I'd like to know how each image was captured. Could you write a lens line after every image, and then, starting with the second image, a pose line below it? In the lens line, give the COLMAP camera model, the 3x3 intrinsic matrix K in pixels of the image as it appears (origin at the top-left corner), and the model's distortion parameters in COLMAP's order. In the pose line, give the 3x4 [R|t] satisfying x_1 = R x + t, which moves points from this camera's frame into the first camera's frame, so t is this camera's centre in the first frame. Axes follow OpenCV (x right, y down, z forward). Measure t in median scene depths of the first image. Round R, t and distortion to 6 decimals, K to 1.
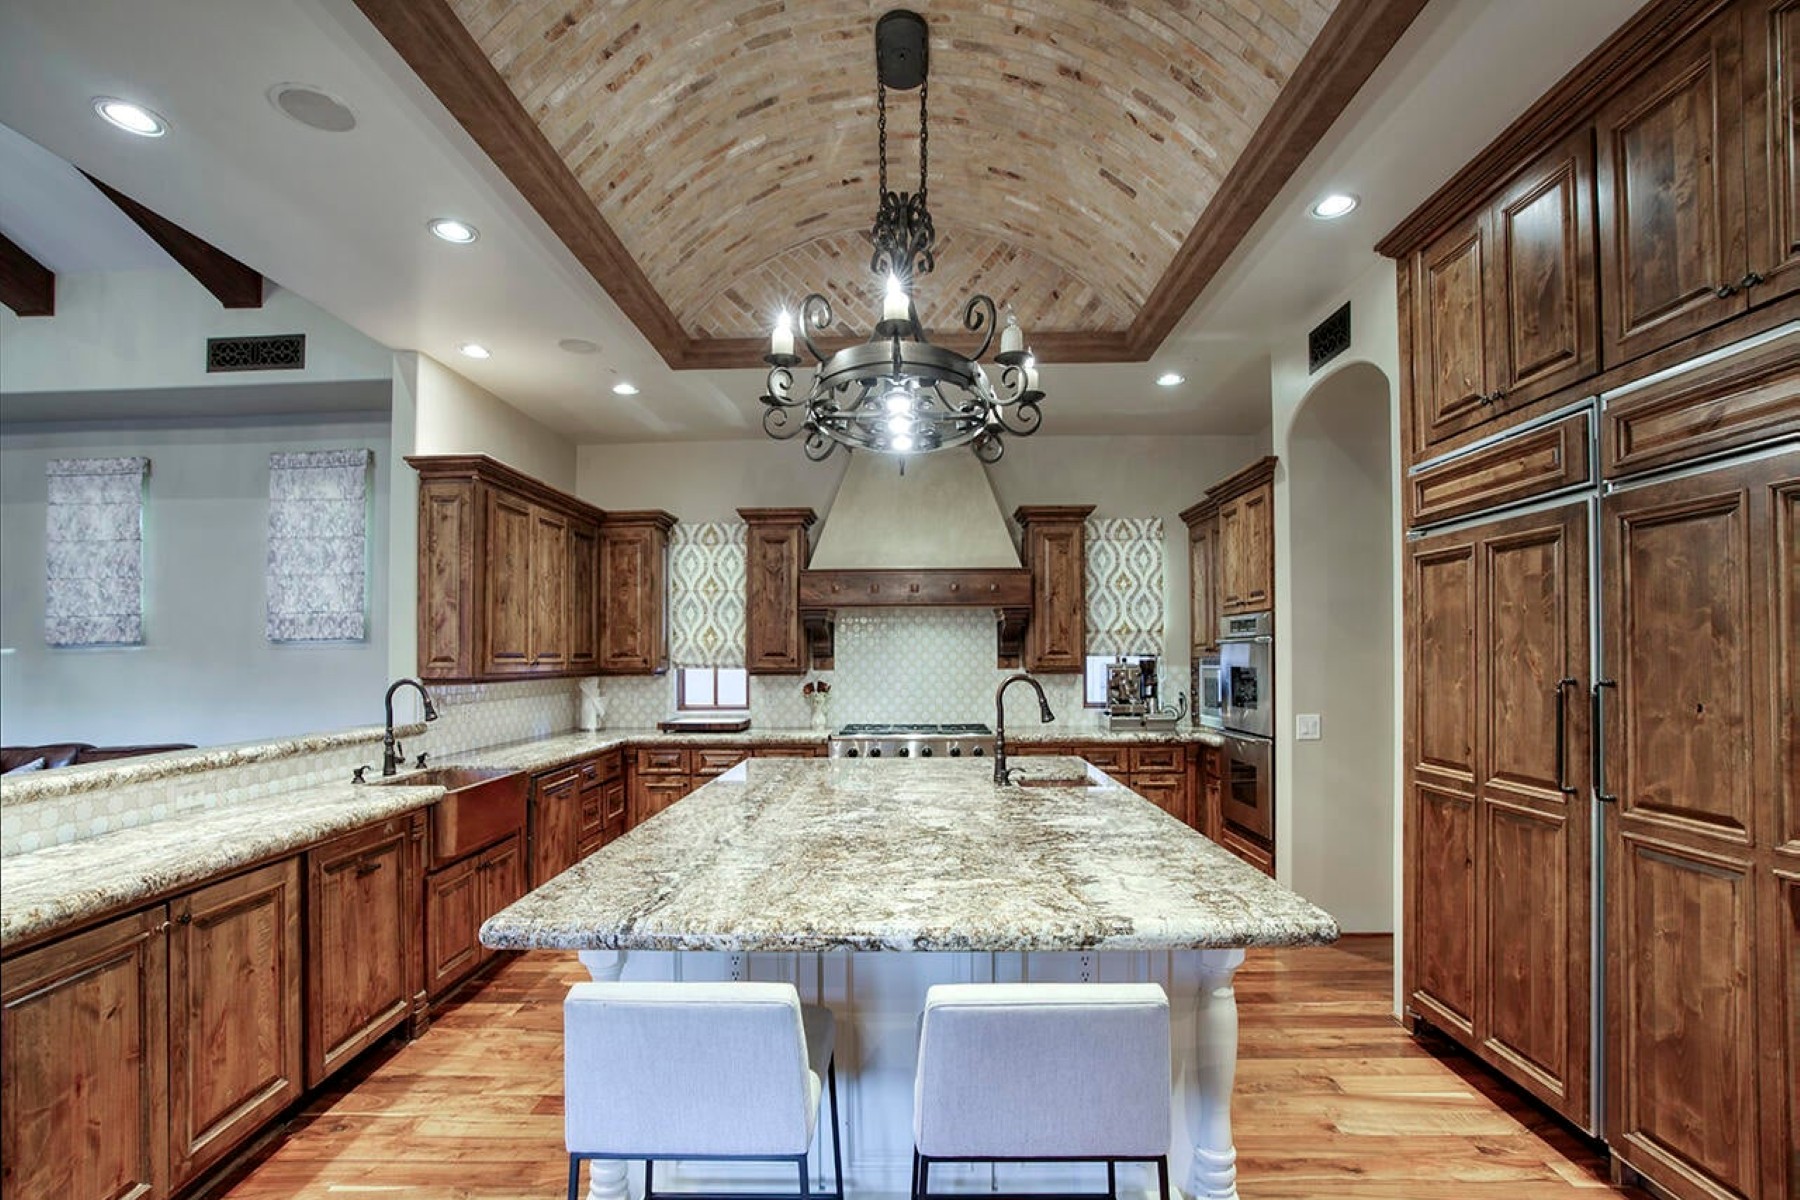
lens RADIAL K [[853.2, 0, 883.8], [0, 853.2, 616.9], [0, 0, 1]] dist [-0.068624, 0.030523]
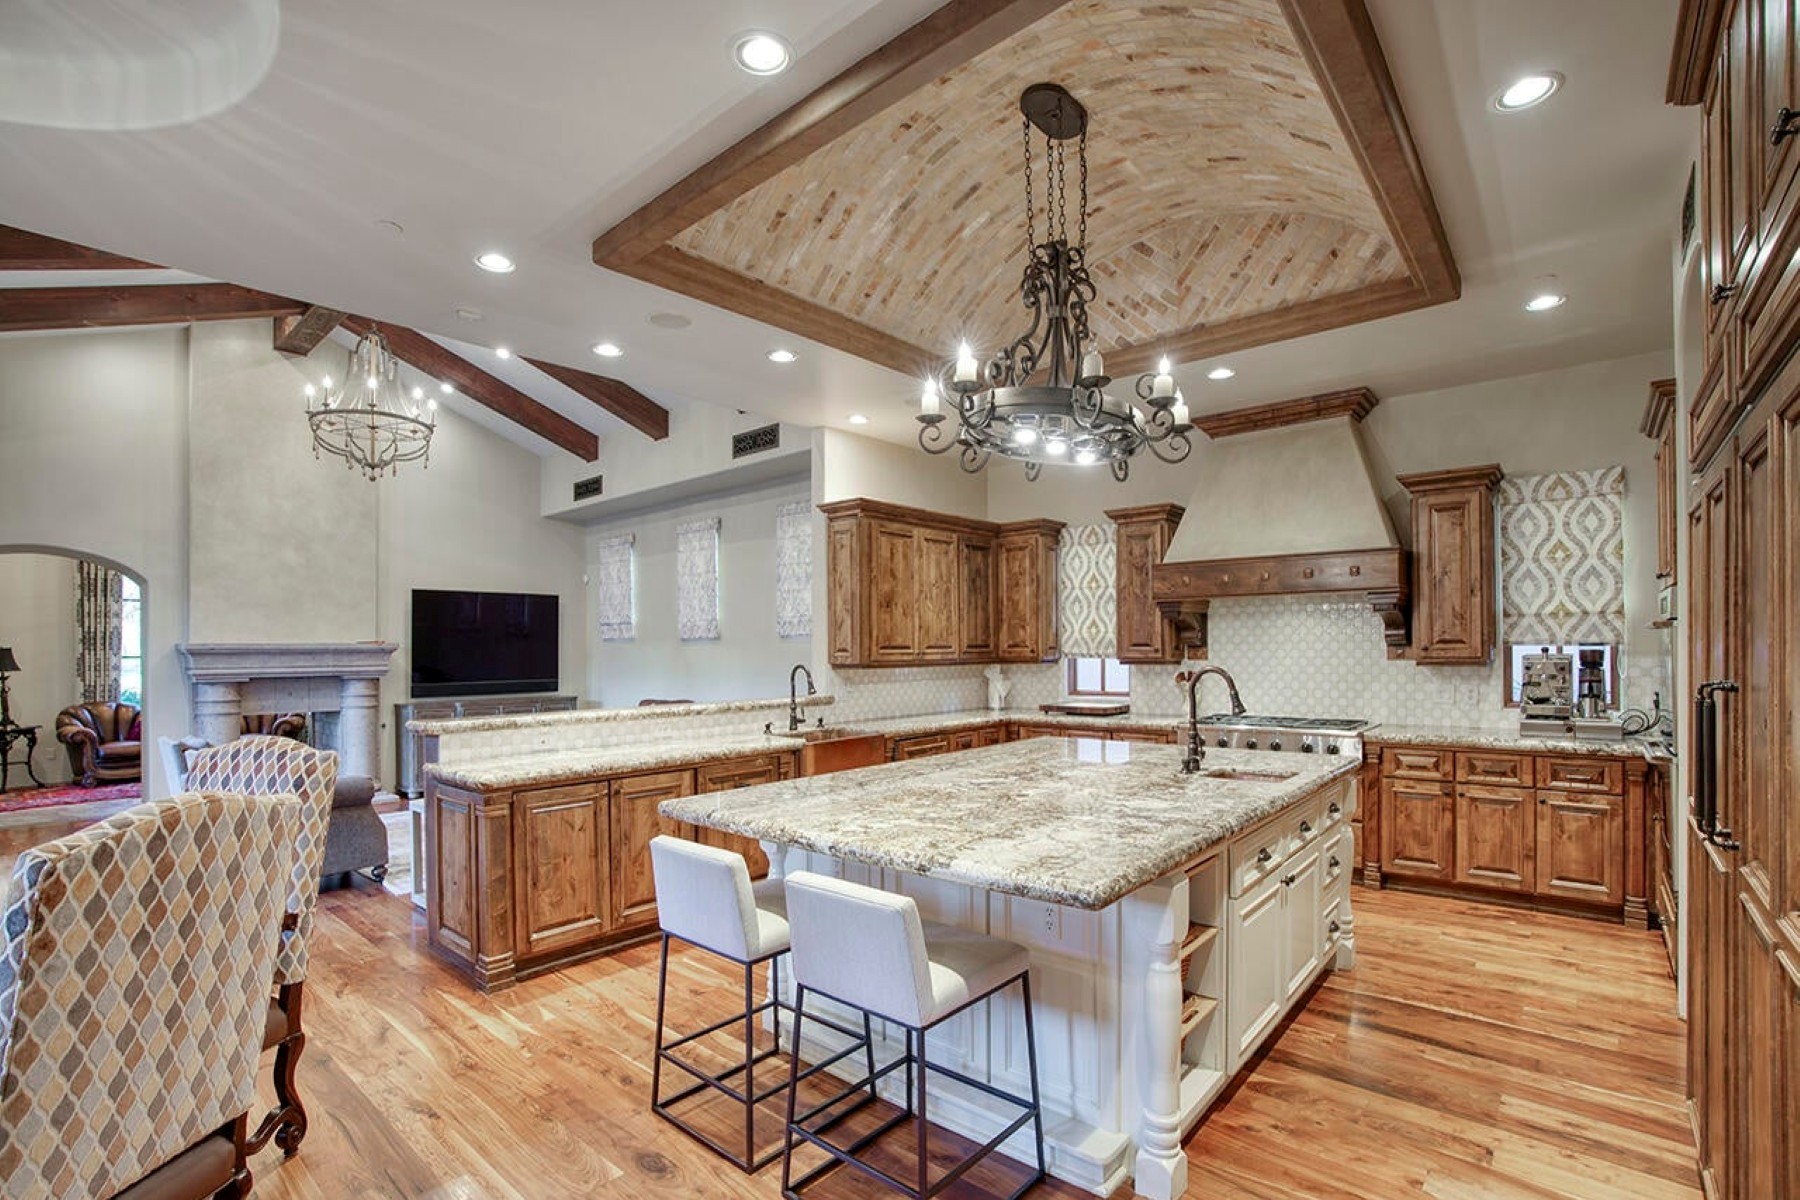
lens RADIAL K [[871.7, 0, 900.0], [0, 871.7, 600.0], [0, 0, 1]] dist [-0.055796, 0.000457]
pose [[0.758410, -0.035130, -0.650830, 0.347844], [0.032125, 0.999348, -0.016507, -0.003284], [0.650985, -0.008389, 0.759044, -0.012529]]
